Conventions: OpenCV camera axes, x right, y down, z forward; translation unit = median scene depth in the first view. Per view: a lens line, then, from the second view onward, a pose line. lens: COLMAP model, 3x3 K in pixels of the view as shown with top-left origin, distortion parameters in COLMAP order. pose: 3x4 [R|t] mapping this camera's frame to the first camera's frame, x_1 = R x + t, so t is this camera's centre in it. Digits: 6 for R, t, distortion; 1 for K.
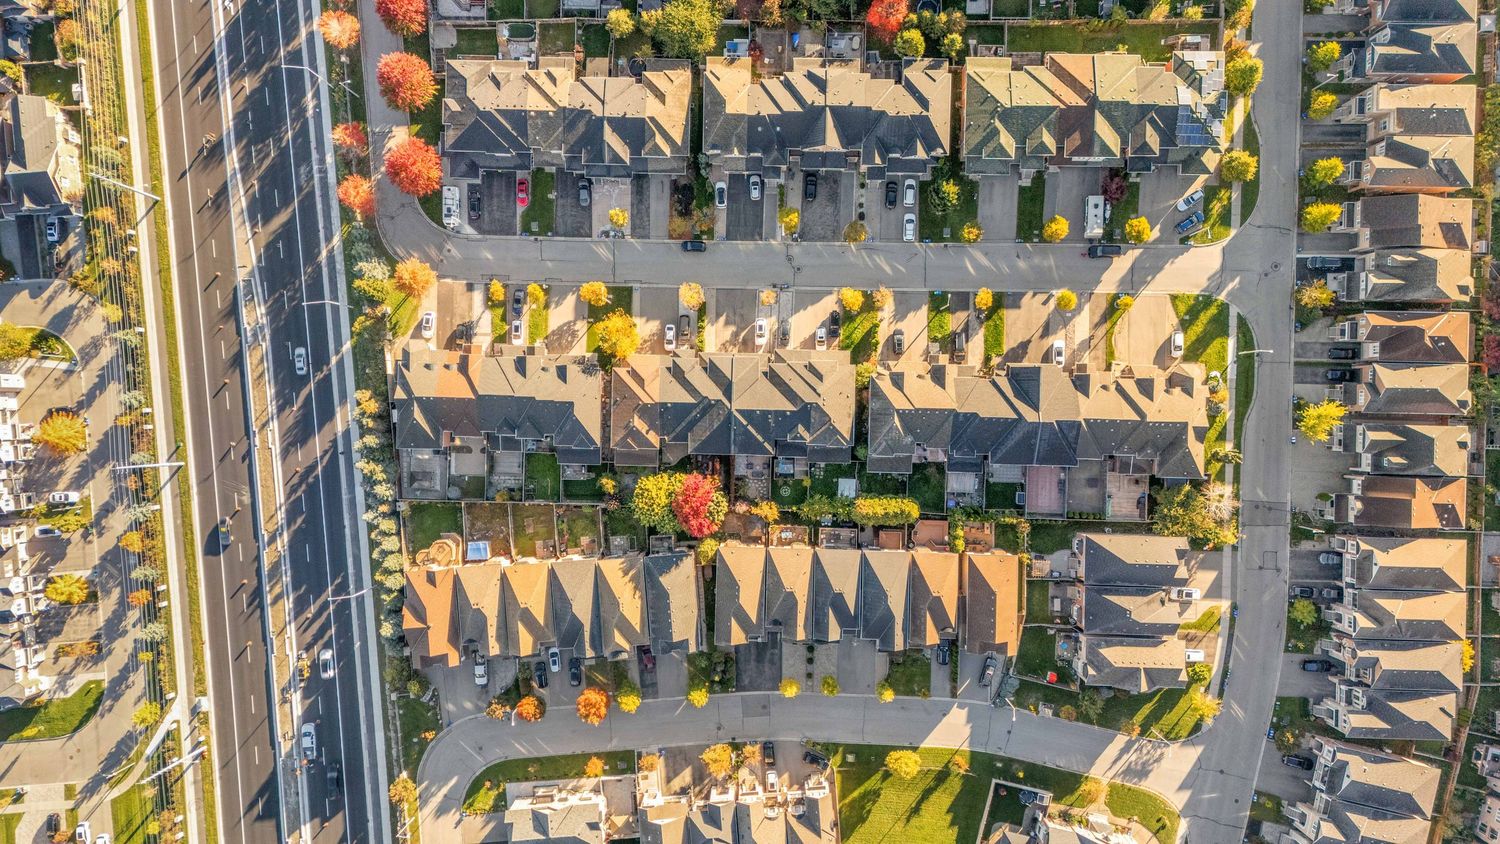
lens RADIAL K [[1084.0, 0, 752.0], [0, 1084.0, 420.1], [0, 0, 1]] dist [0.059370, -0.057415]
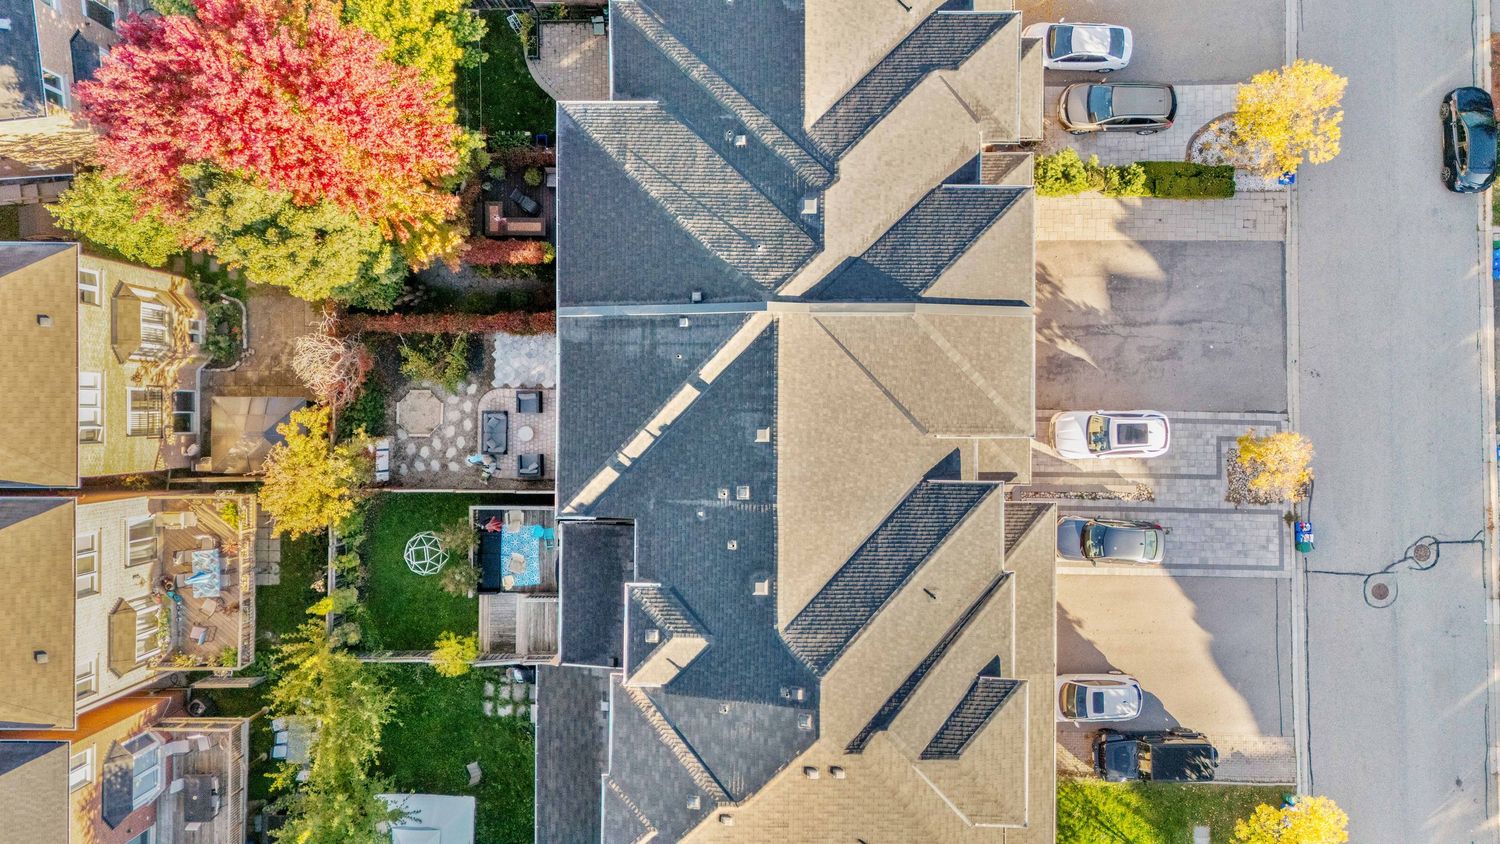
lens RADIAL K [[1084.0, 0, 752.0], [0, 1084.0, 420.1], [0, 0, 1]] dist [0.059370, -0.057415]
pose [[0.019198, 0.999600, 0.020753, -0.001318], [-0.999815, 0.019167, 0.001685, -0.005506], [0.001286, -0.020782, 0.999783, 0.780875]]
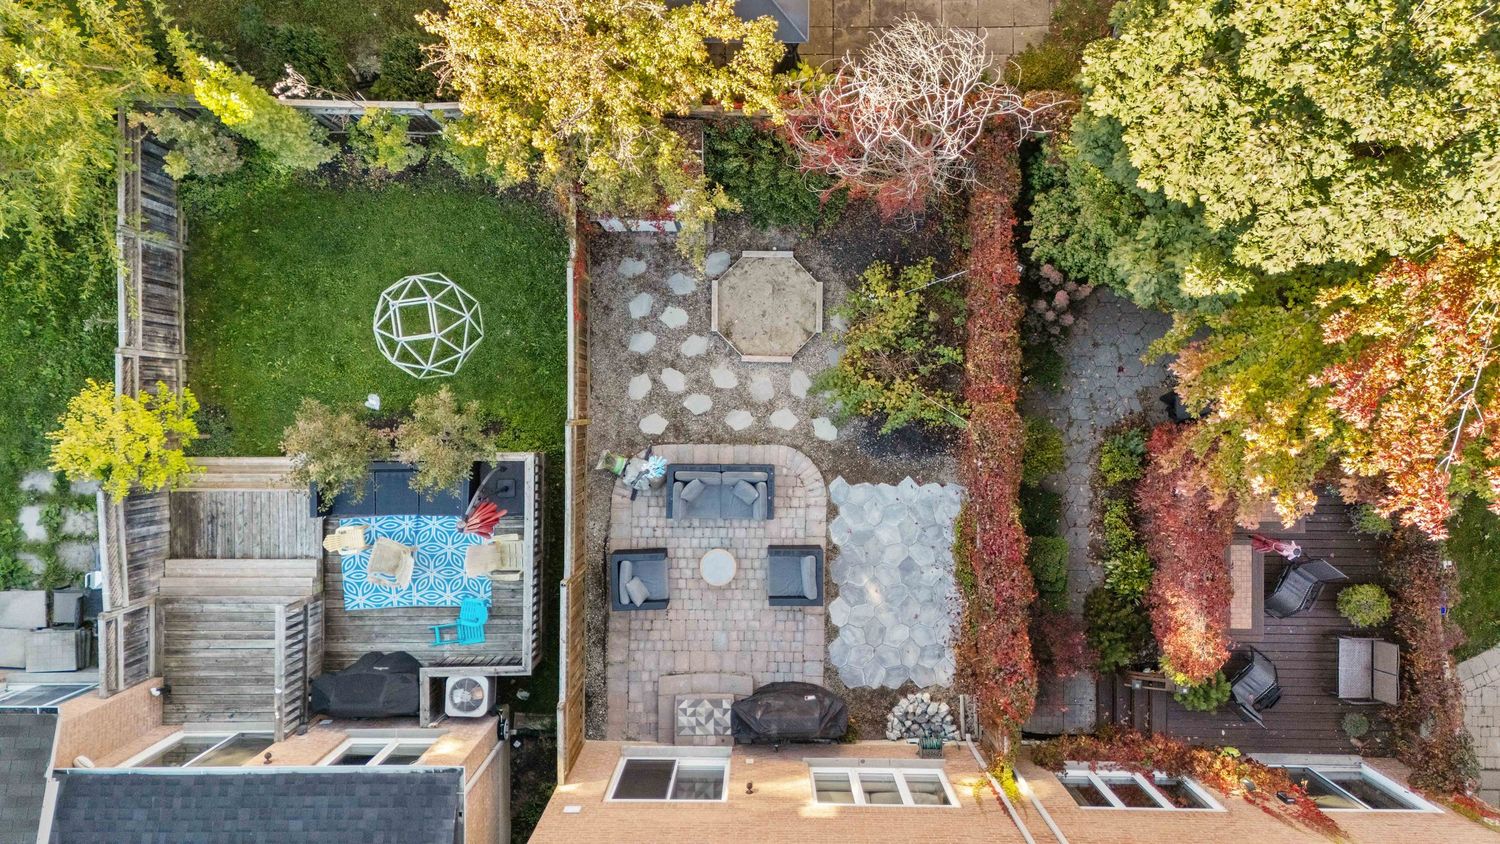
lens RADIAL K [[1098.3, 0, 751.4], [0, 1098.3, 419.5], [0, 0, 1]] dist [0.107435, -0.125869]
pose [[-0.999567, 0.020802, 0.020799, 0.000299], [-0.021073, -0.999695, -0.012896, 0.058710], [0.020525, -0.013329, 0.999700, 0.918846]]
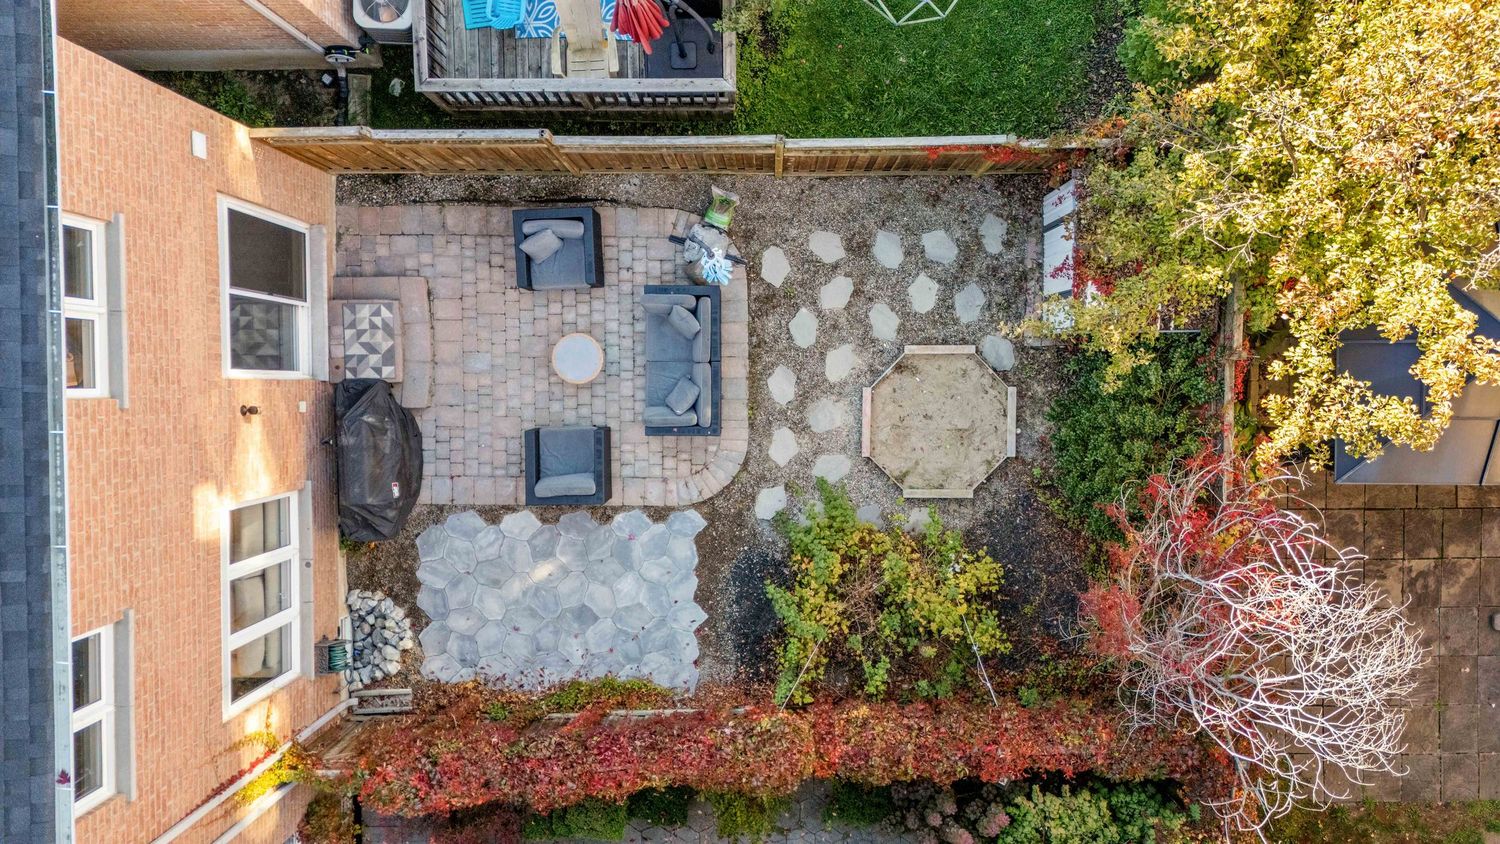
lens RADIAL K [[1098.3, 0, 751.4], [0, 1098.3, 419.5], [0, 0, 1]] dist [0.107435, -0.125869]
pose [[-0.030930, -0.999327, -0.019721, 0.002729], [0.999322, -0.030524, -0.020567, 0.056778], [0.019952, -0.020343, 0.999594, 0.946310]]
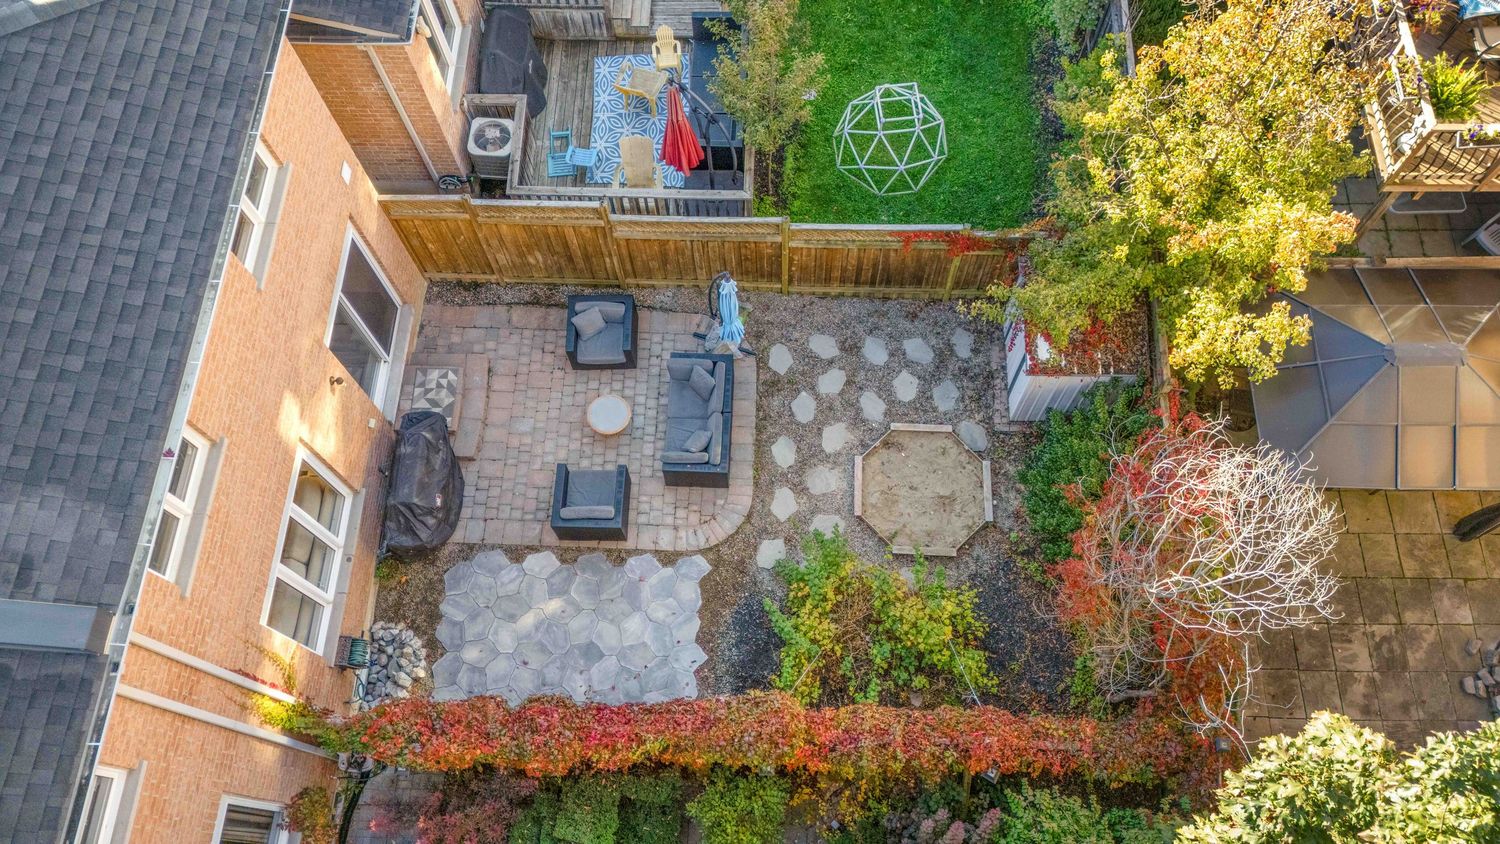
lens RADIAL K [[1098.3, 0, 751.4], [0, 1098.3, 419.5], [0, 0, 1]] dist [0.107435, -0.125869]
pose [[0.006095, -0.912085, 0.409956, -0.028631], [0.999609, -0.005632, -0.027392, 0.057214], [0.027292, 0.409963, 0.911694, 0.942221]]
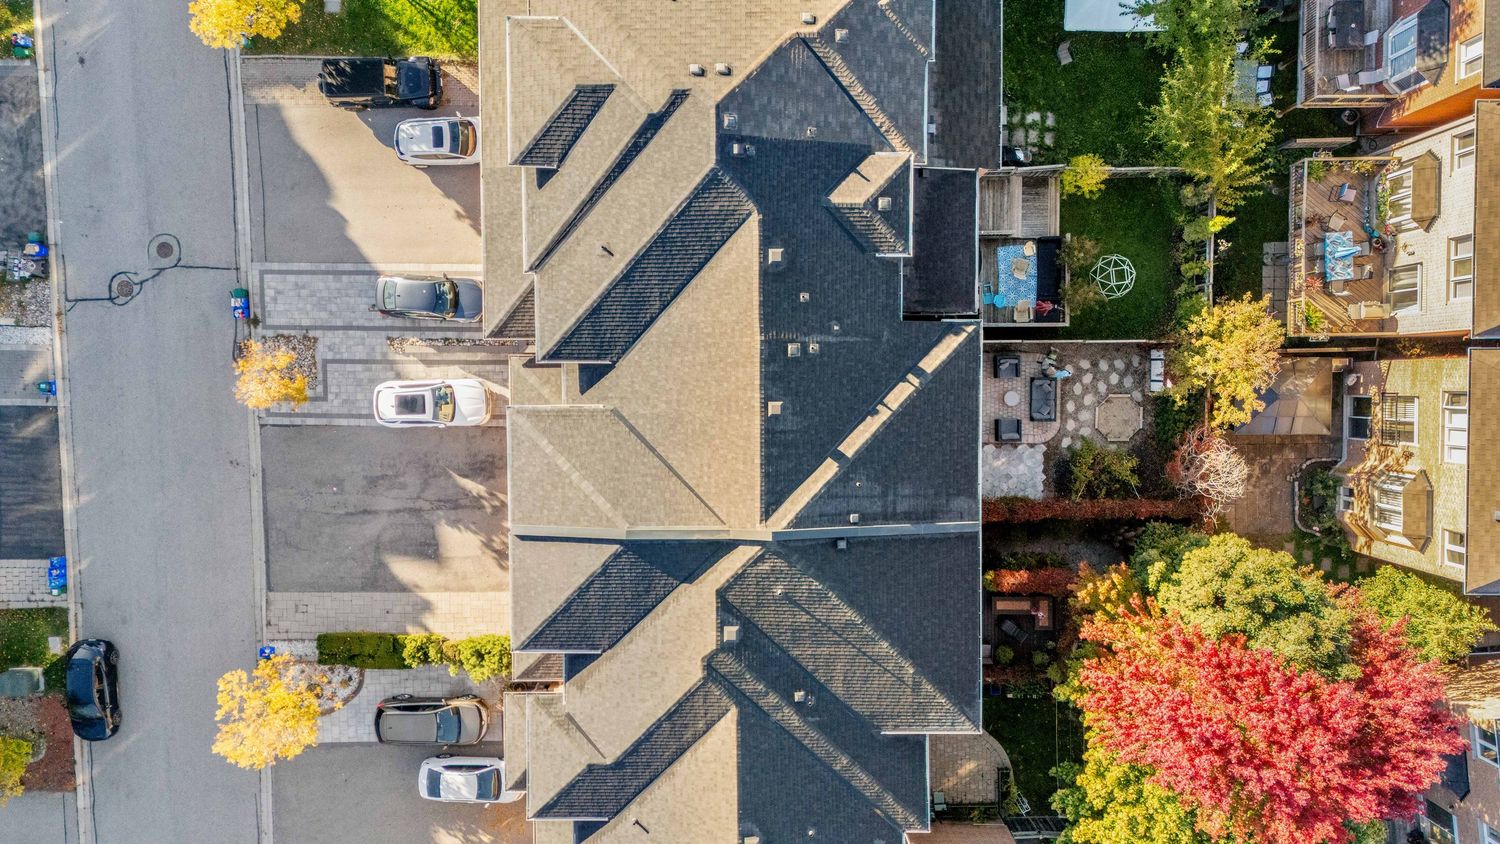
lens RADIAL K [[1084.0, 0, 752.0], [0, 1084.0, 420.1], [0, 0, 1]] dist [0.059370, -0.057415]
pose [[-0.028464, -0.999417, -0.018874, 0.006990], [0.999256, -0.027958, -0.026565, -0.006102], [0.026022, -0.019616, 0.999469, 0.779623]]
